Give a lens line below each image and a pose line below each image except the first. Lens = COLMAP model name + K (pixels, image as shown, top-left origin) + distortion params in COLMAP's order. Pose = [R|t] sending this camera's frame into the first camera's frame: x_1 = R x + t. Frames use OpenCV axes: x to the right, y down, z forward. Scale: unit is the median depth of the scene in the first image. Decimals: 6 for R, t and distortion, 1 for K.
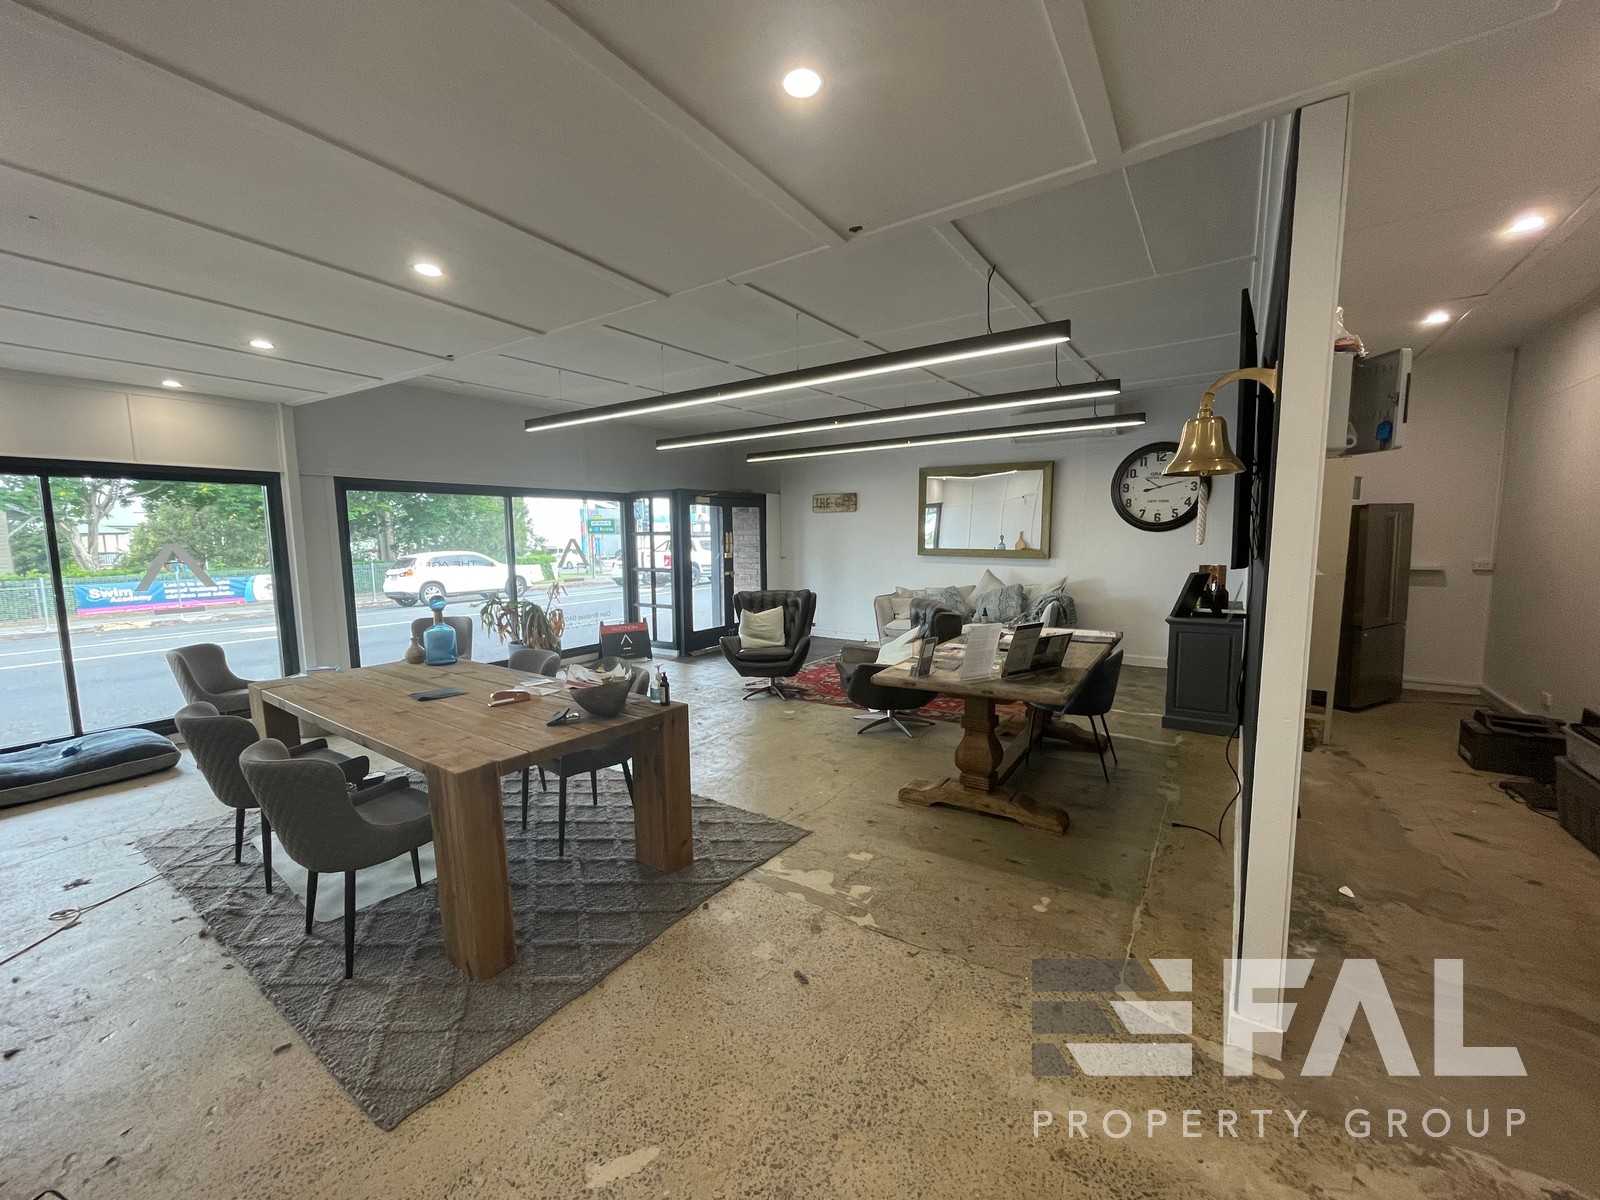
lens RADIAL K [[644.8, 0, 797.5], [0, 644.8, 605.7], [0, 0, 1]] dist [0.002016, -0.000071]
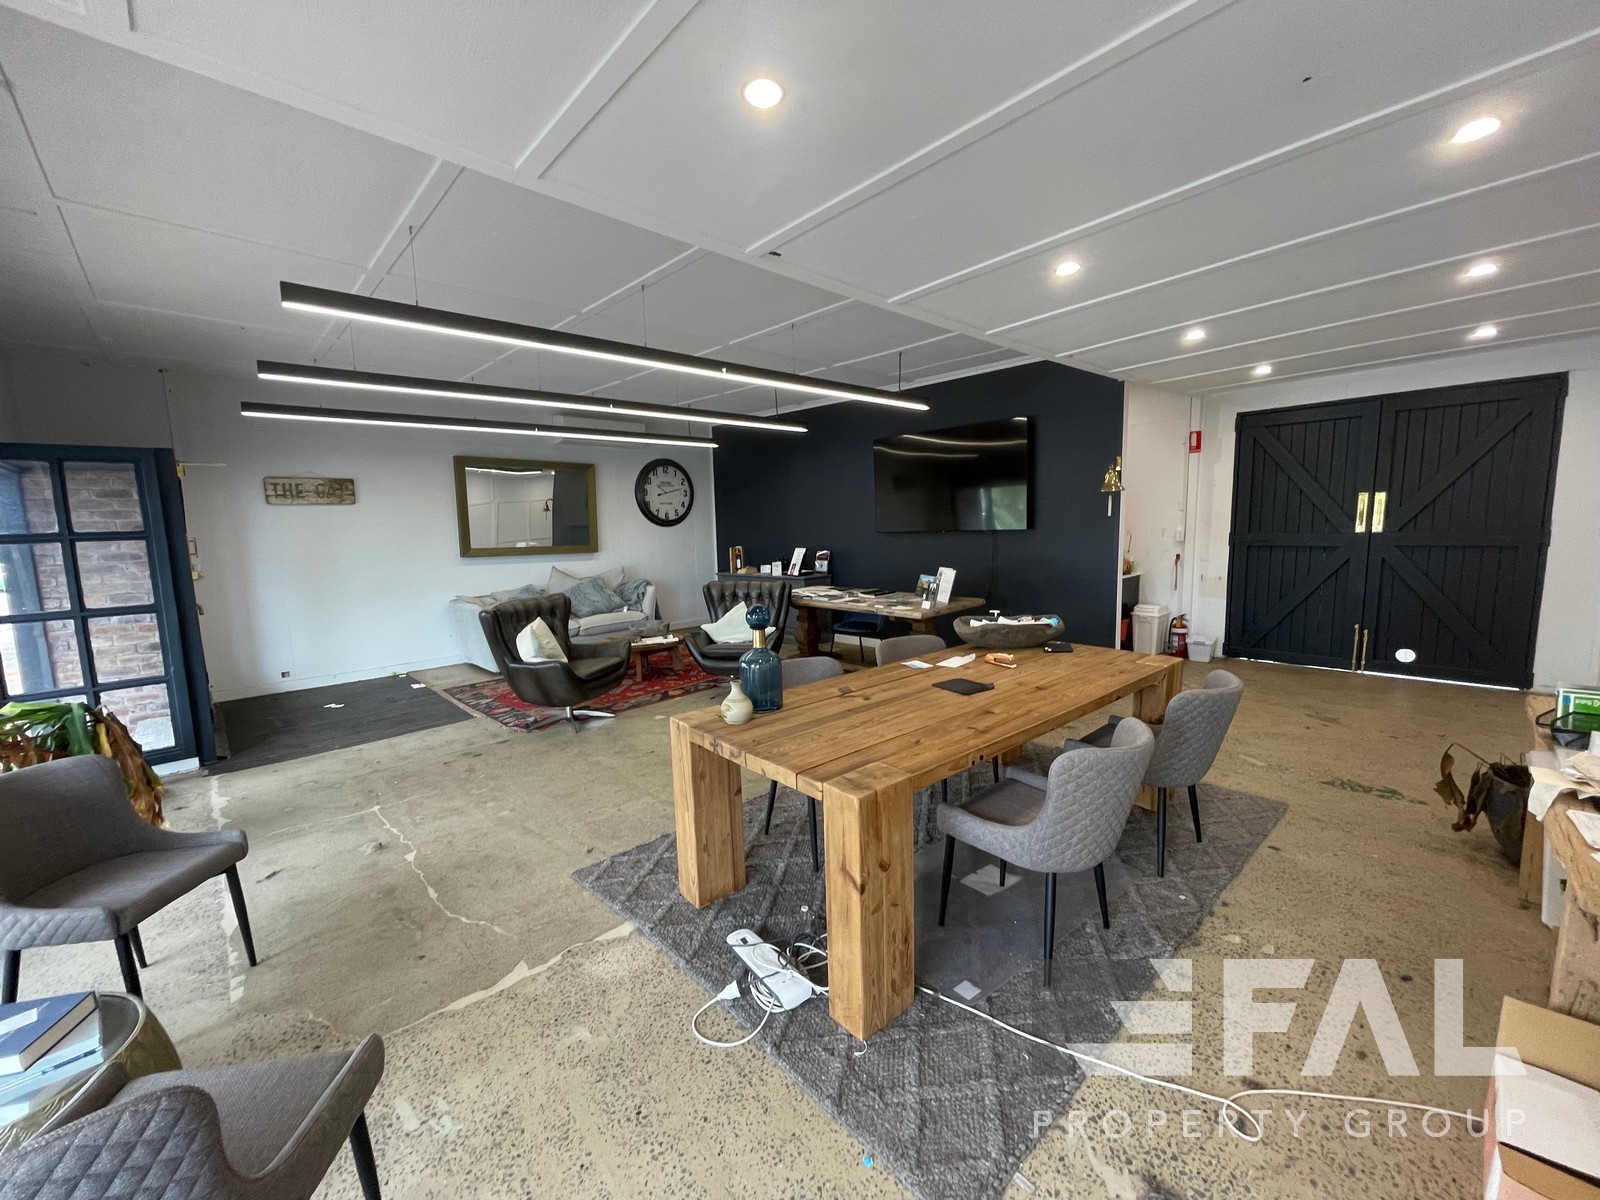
lens RADIAL K [[644.8, 0, 791.7], [0, 644.8, 603.8], [0, 0, 1]] dist [0.002016, -0.000071]
pose [[0.224298, -0.115676, 0.967631, -0.668852], [0.137376, 0.986768, 0.086120, -0.037722], [-0.964789, 0.113613, 0.237222, 0.459874]]
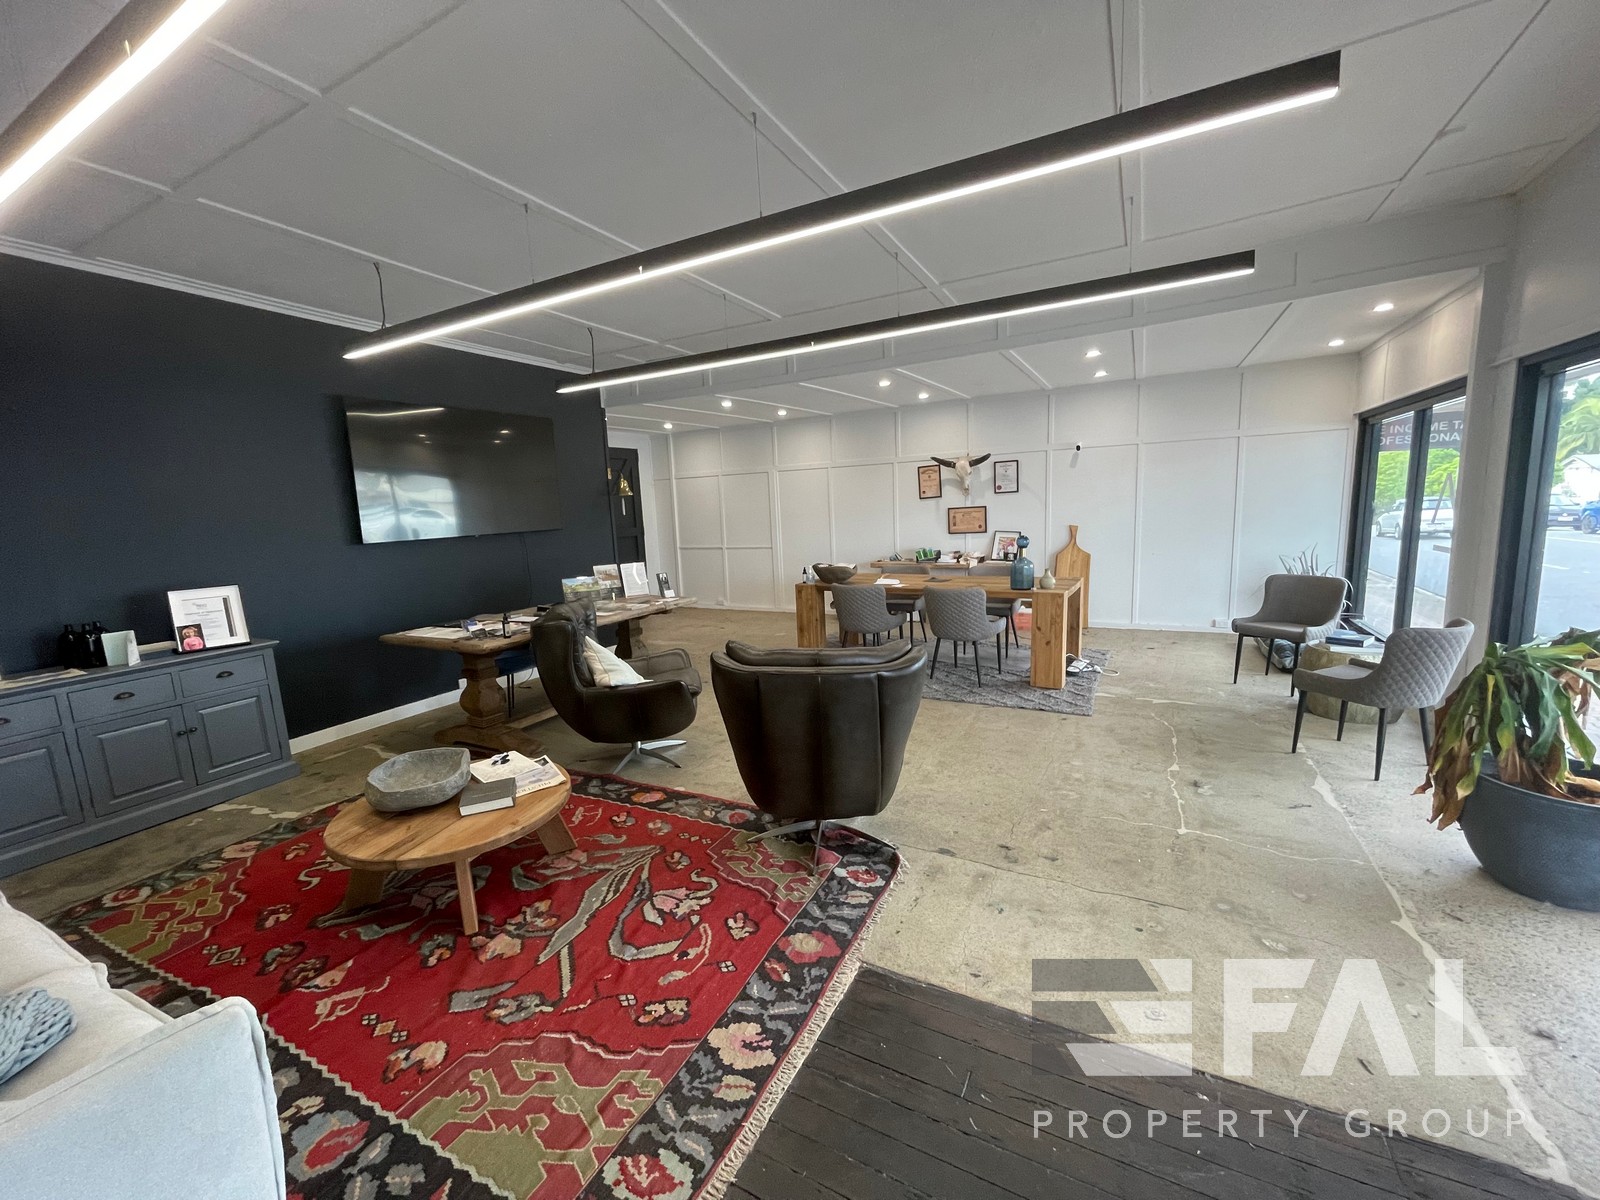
lens RADIAL K [[644.8, 0, 794.6], [0, 644.8, 599.9], [0, 0, 1]] dist [0.002016, -0.000071]
pose [[-0.992934, 0.071927, -0.094391, 0.003579], [0.045410, 0.965142, 0.257759, -0.135207], [0.109640, 0.251651, -0.961588, 1.244525]]
